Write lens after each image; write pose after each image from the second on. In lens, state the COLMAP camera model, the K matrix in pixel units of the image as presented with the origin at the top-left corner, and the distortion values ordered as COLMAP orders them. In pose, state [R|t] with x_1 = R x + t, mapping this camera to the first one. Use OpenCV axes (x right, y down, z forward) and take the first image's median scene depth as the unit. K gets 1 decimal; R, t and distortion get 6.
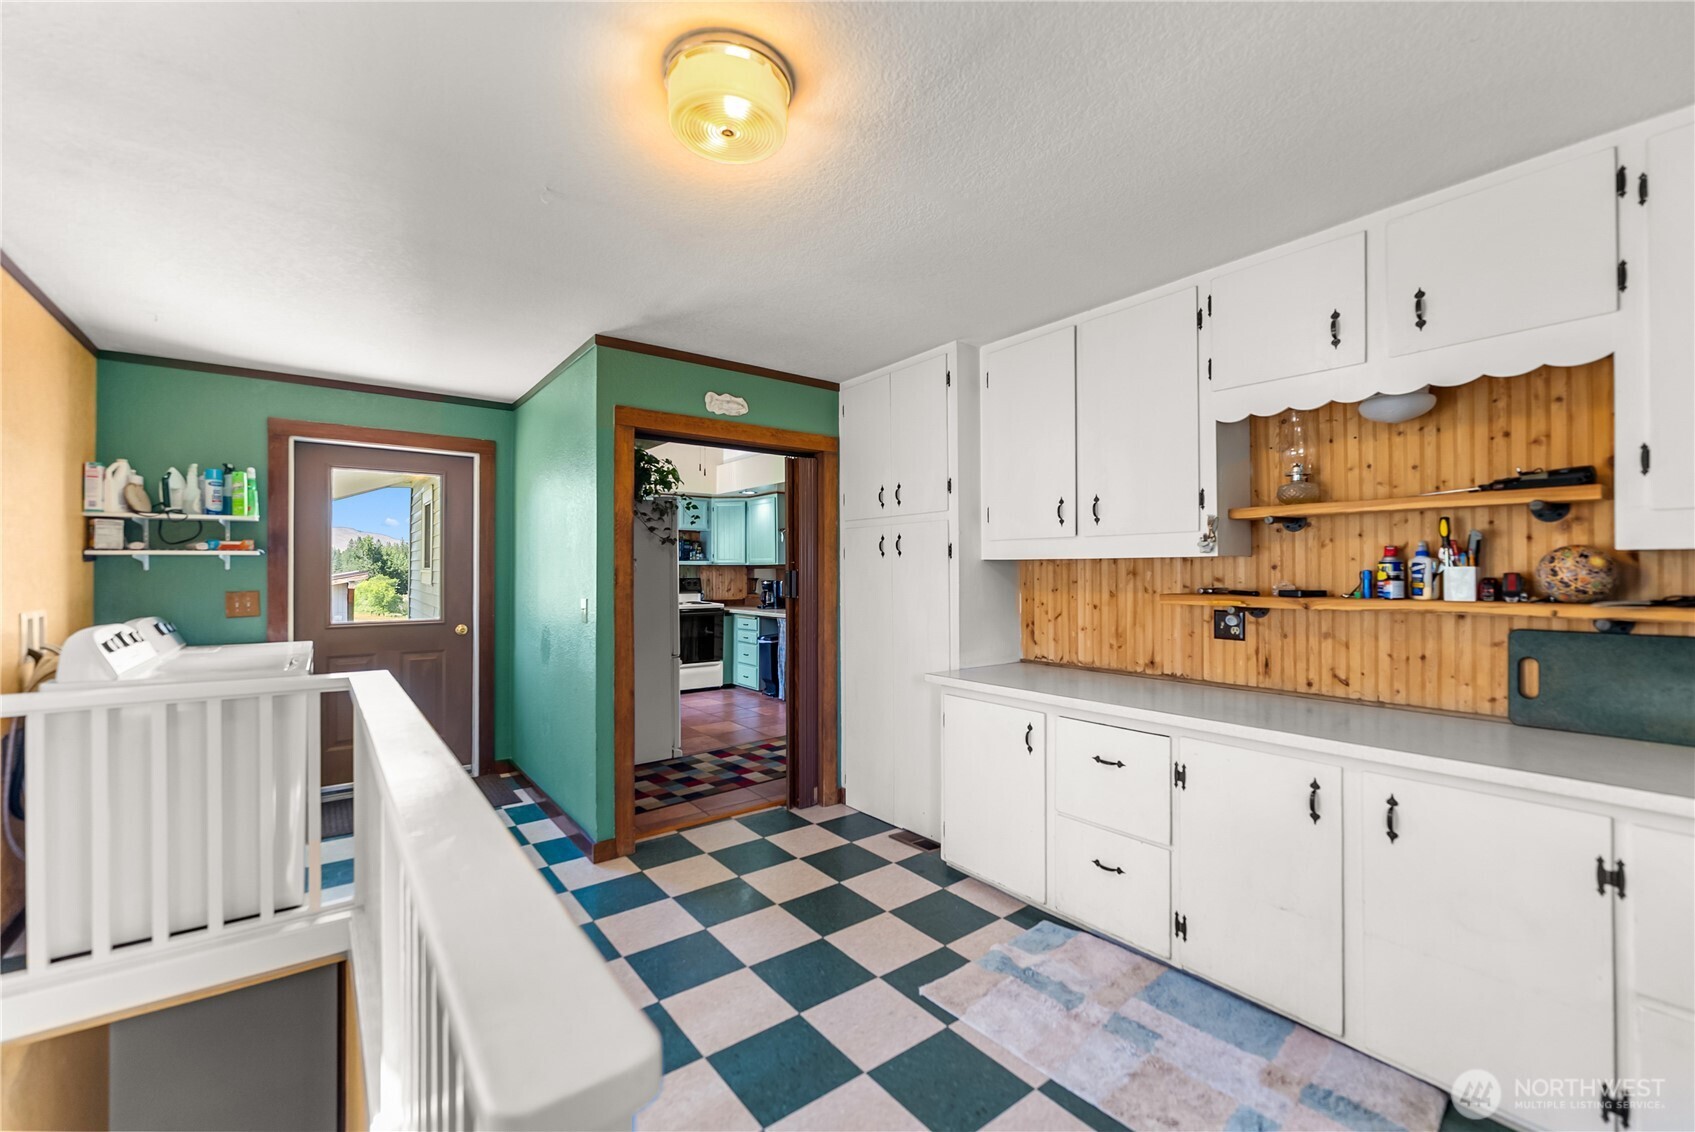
lens RADIAL K [[701.8, 0, 845.7], [0, 701.8, 567.0], [0, 0, 1]] dist [0.002498, -0.000327]
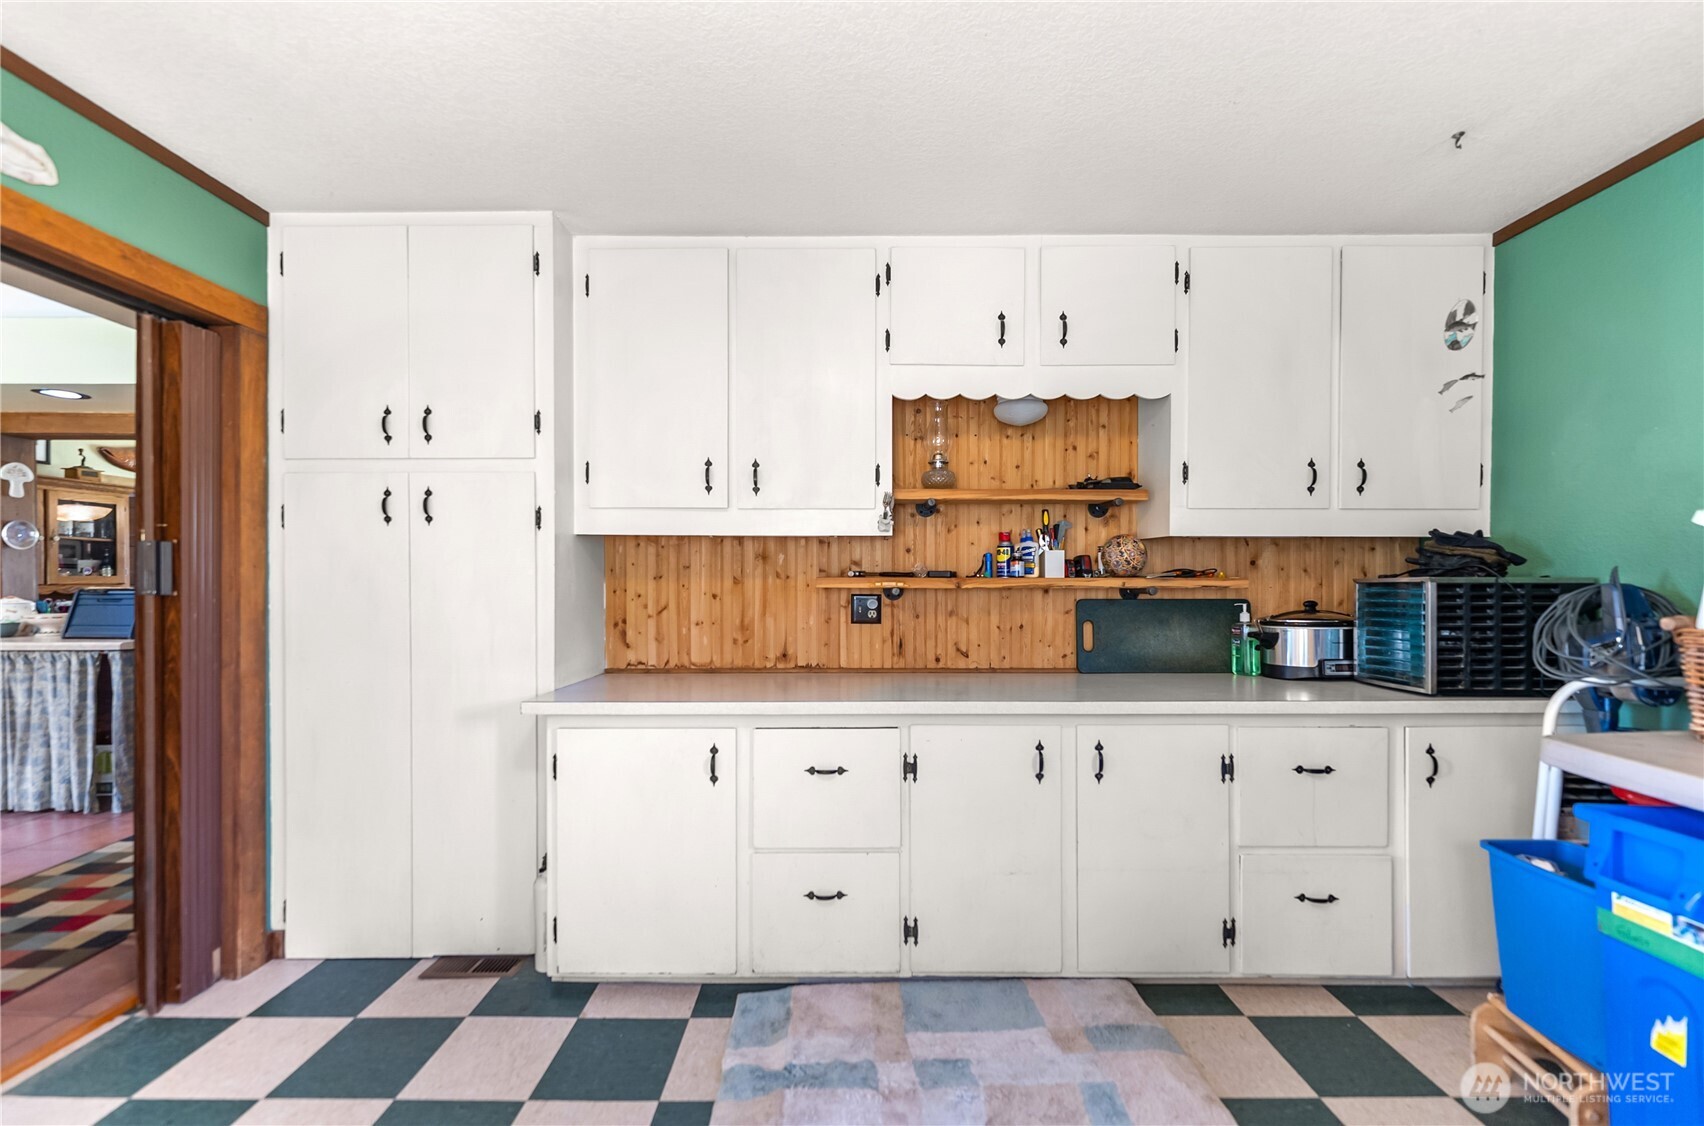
lens RADIAL K [[705.5, 0, 857.4], [0, 705.5, 582.5], [0, 0, 1]] dist [0.000934, -0.000550]
pose [[0.606079, 0.001951, 0.795402, -0.240932], [-0.006286, 0.999978, 0.002337, 0.041993], [-0.795380, -0.006416, 0.606077, 0.395991]]
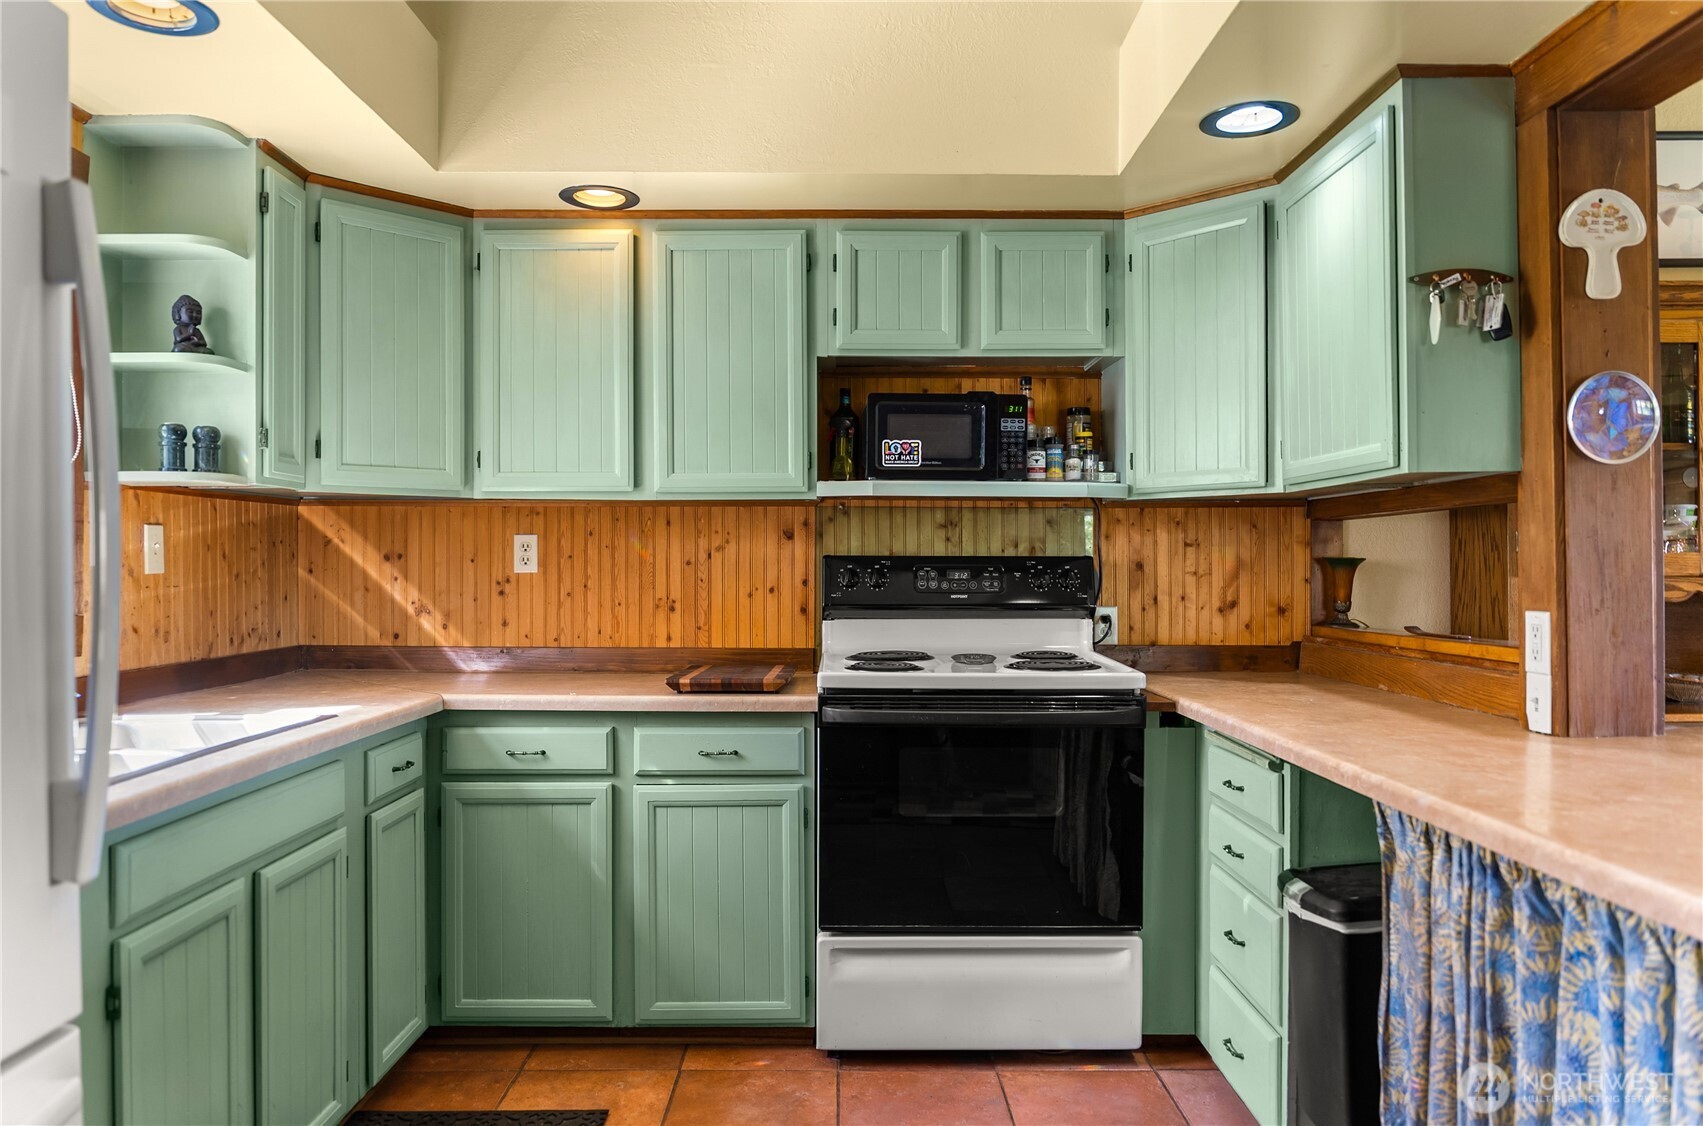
lens RADIAL K [[1138.3, 0, 855.6], [0, 1138.3, 566.2], [0, 0, 1]] dist [-0.023231, -0.001286]
pose [[0.798946, 0.002043, -0.601400, -0.089512], [0.001225, 0.999987, 0.005024, 0.048252], [0.601402, -0.004751, 0.798932, 1.733195]]
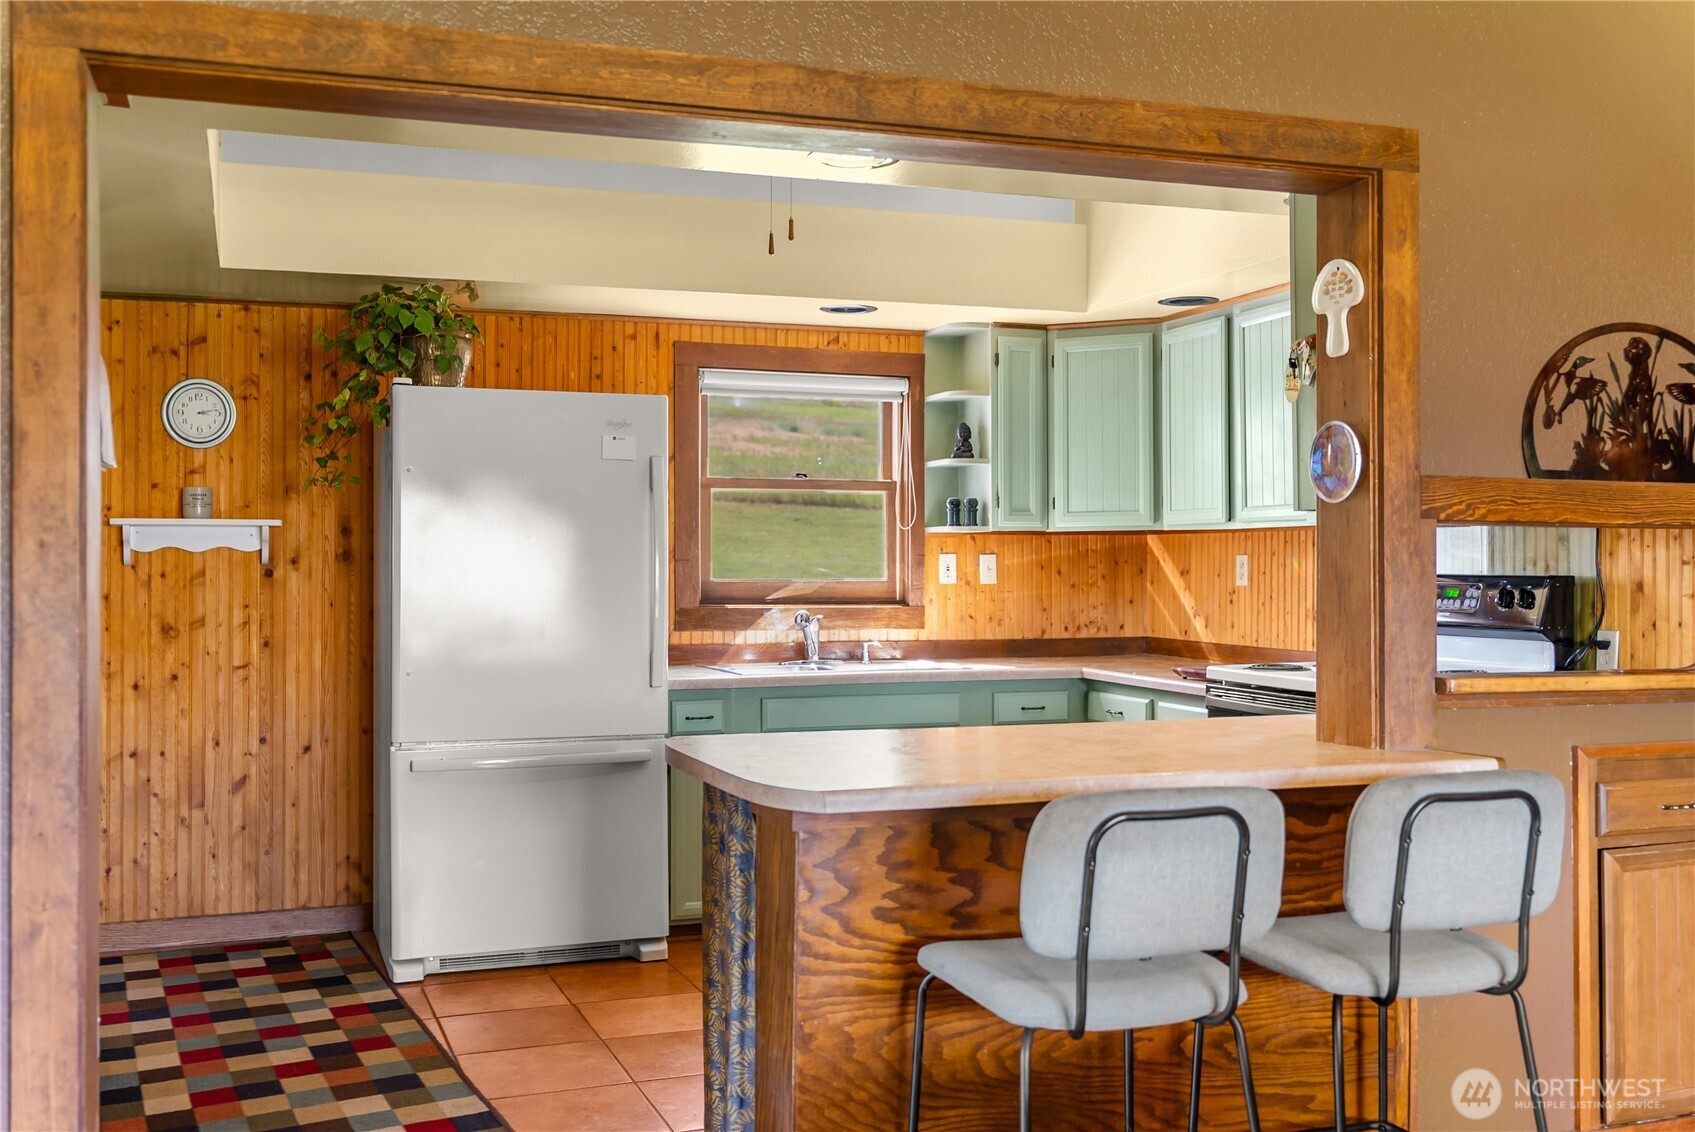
lens RADIAL K [[1640.2, 0, 849.3], [0, 1640.2, 564.4], [0, 0, 1]] dist [-0.003276, 0.000000]
pose [[-0.291214, 0.001585, -0.956657, 1.065235], [0.005039, 0.999987, 0.000123, 0.030602], [0.956645, -0.004785, -0.291218, 2.578984]]
